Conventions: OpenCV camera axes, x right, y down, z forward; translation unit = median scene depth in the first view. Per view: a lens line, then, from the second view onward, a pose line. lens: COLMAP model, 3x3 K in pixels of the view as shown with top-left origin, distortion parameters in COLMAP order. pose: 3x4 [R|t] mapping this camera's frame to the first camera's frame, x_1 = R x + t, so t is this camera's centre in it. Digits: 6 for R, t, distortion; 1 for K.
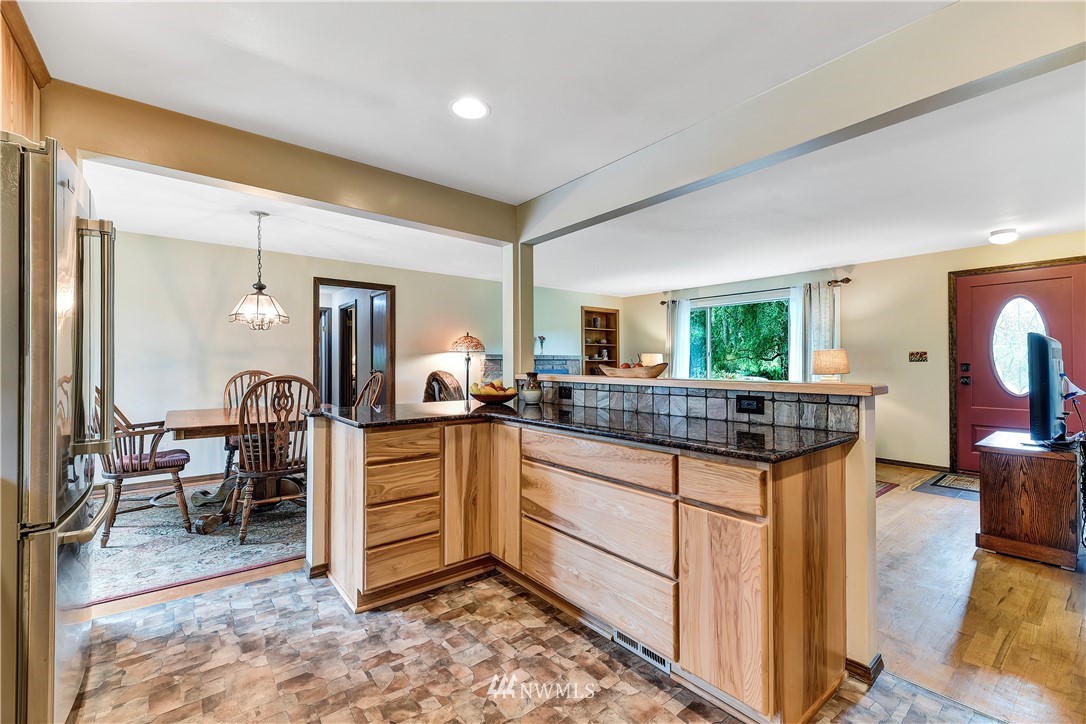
lens RADIAL K [[463.1, 0, 543.0], [0, 463.1, 362.0], [0, 0, 1]] dist [-0.002294, -0.000139]
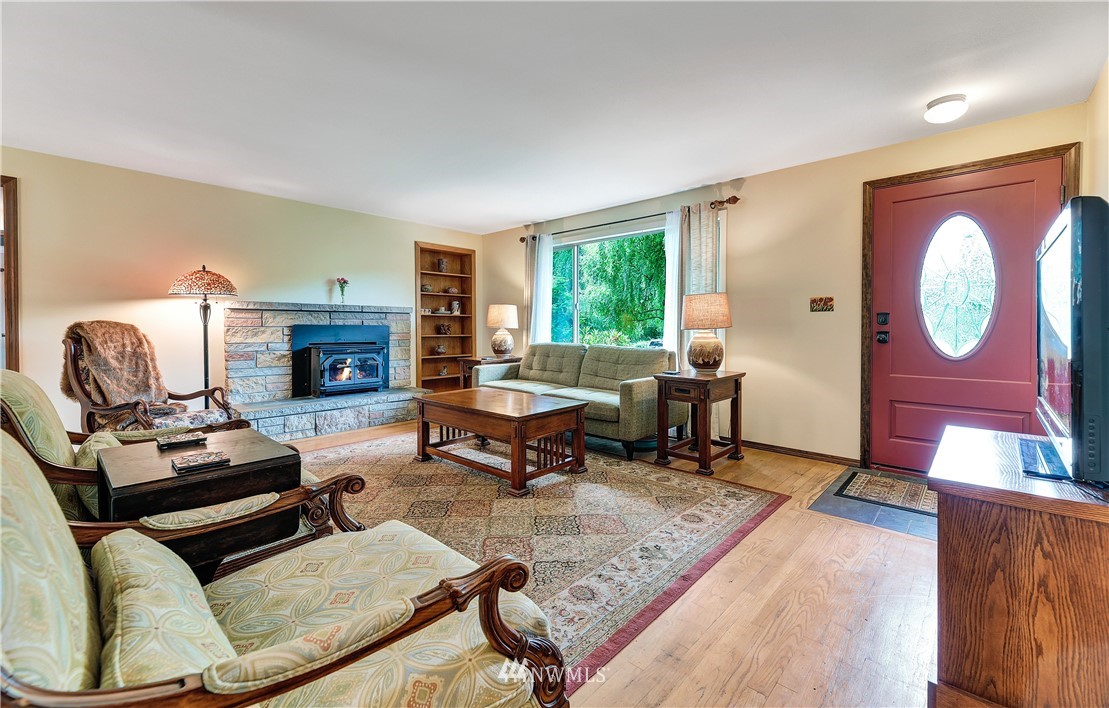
lens RADIAL K [[456.9, 0, 553.0], [0, 456.9, 335.3], [0, 0, 1]] dist [0.011831, -0.000313]
pose [[0.990028, 0.000205, 0.140870, 0.292907], [-0.003079, 0.999791, 0.020187, 0.022300], [-0.140837, -0.020420, 0.989822, 0.347311]]
